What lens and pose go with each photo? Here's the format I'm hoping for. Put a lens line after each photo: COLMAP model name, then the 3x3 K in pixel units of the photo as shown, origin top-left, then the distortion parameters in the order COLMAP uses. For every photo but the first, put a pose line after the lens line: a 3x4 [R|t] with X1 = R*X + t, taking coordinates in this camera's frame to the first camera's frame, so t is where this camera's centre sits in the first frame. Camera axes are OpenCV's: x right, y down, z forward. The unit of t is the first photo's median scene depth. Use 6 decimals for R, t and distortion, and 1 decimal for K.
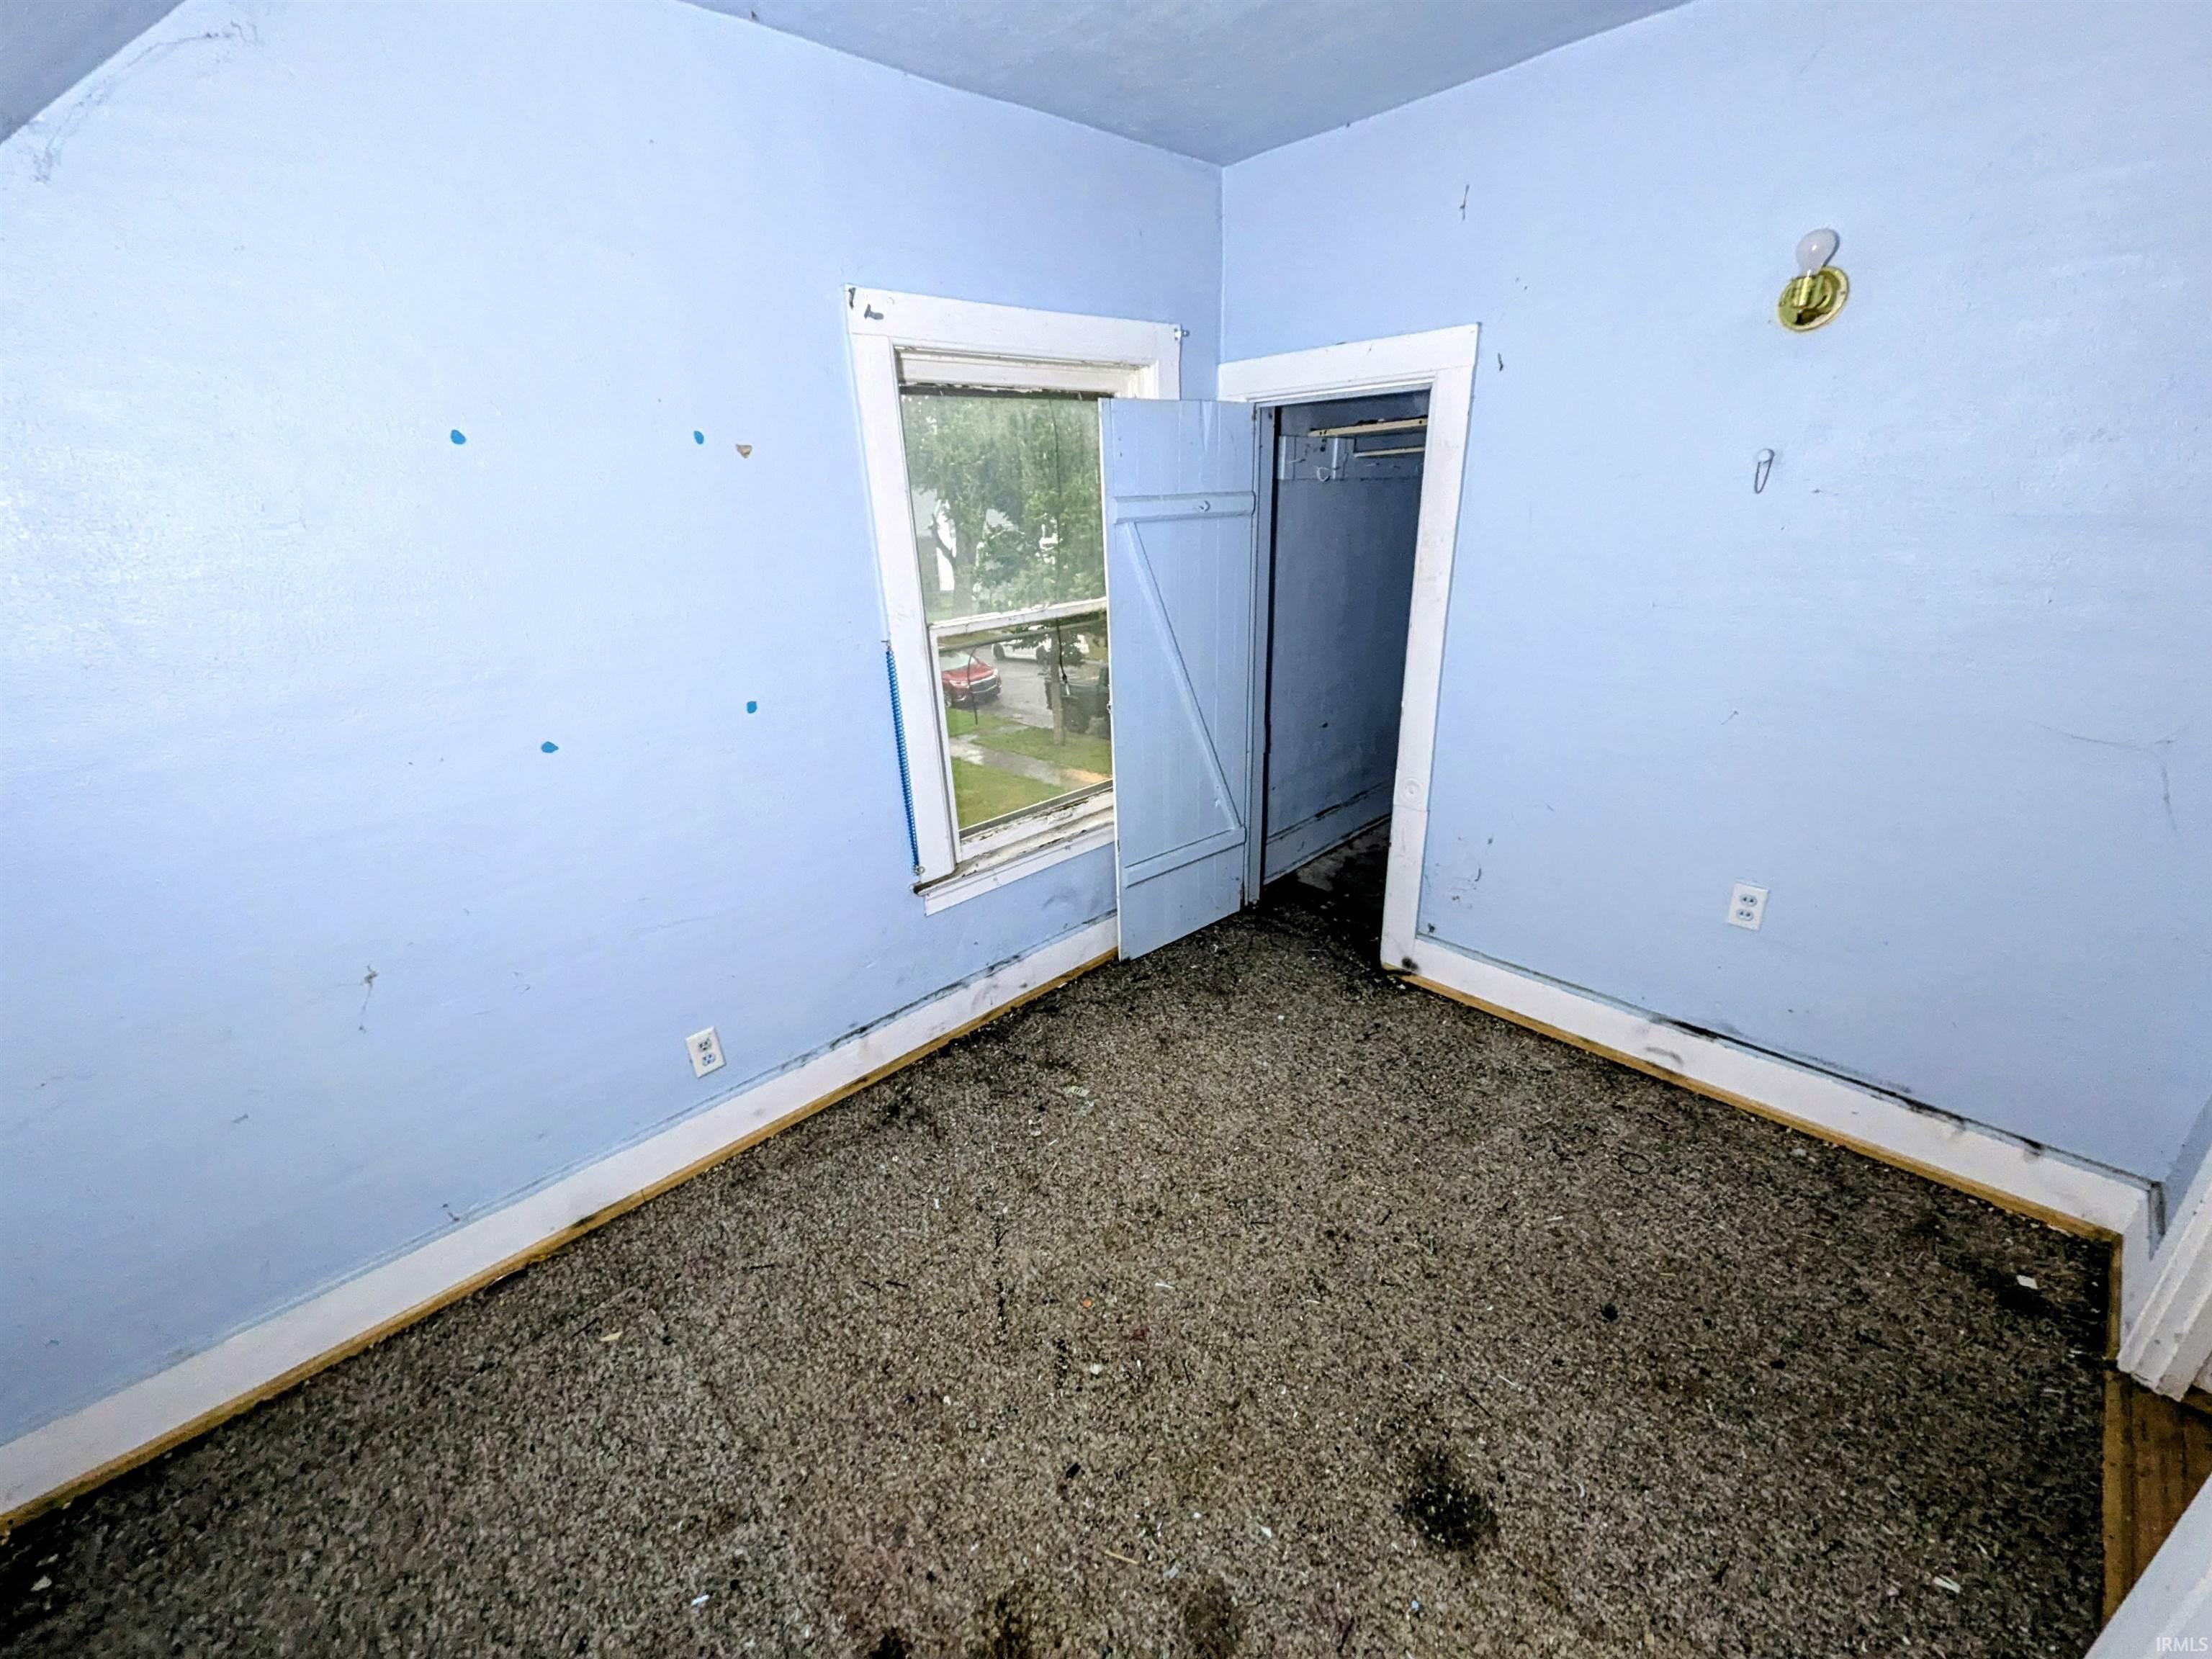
lens RADIAL K [[881.2, 0, 1113.4], [0, 881.2, 832.4], [0, 0, 1]] dist [0.002908, 0.000292]
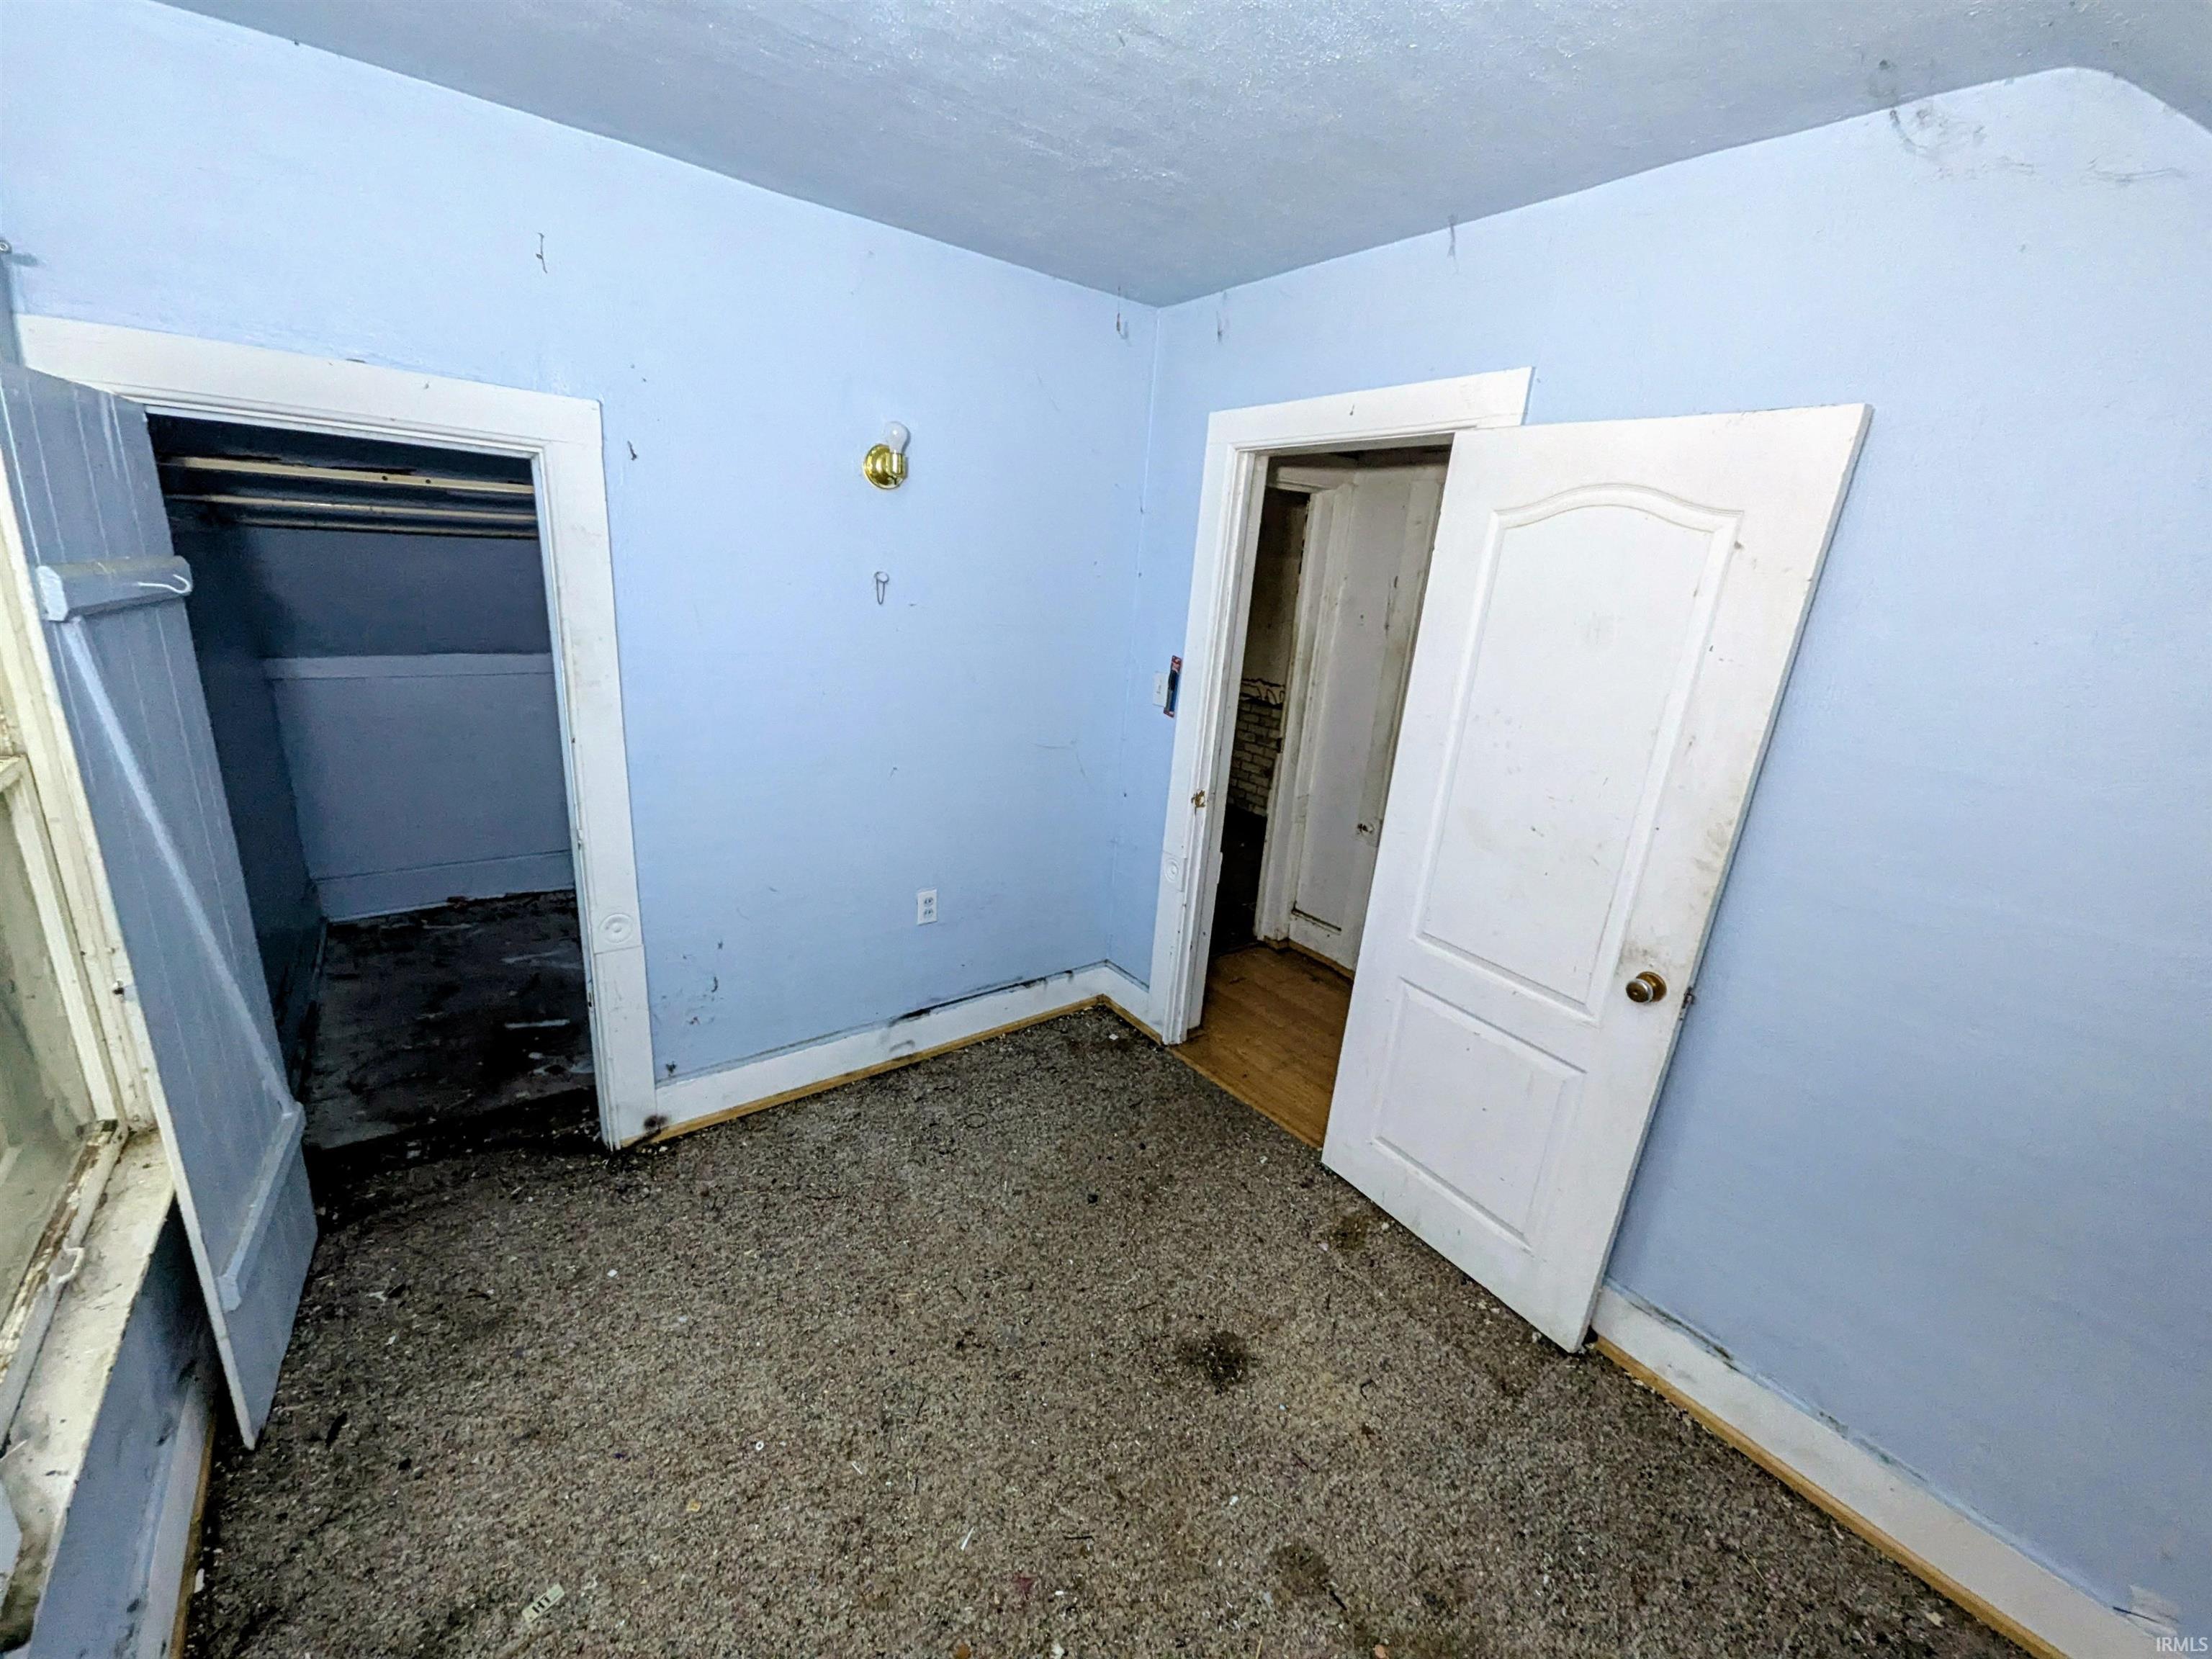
lens RADIAL K [[881.2, 0, 1110.4], [0, 881.2, 828.4], [0, 0, 1]] dist [0.002908, 0.000292]
pose [[0.092976, -0.233657, 0.967864, -0.530343], [0.292550, 0.935578, 0.197759, -0.215560], [-0.951719, 0.264762, 0.155343, 0.522441]]
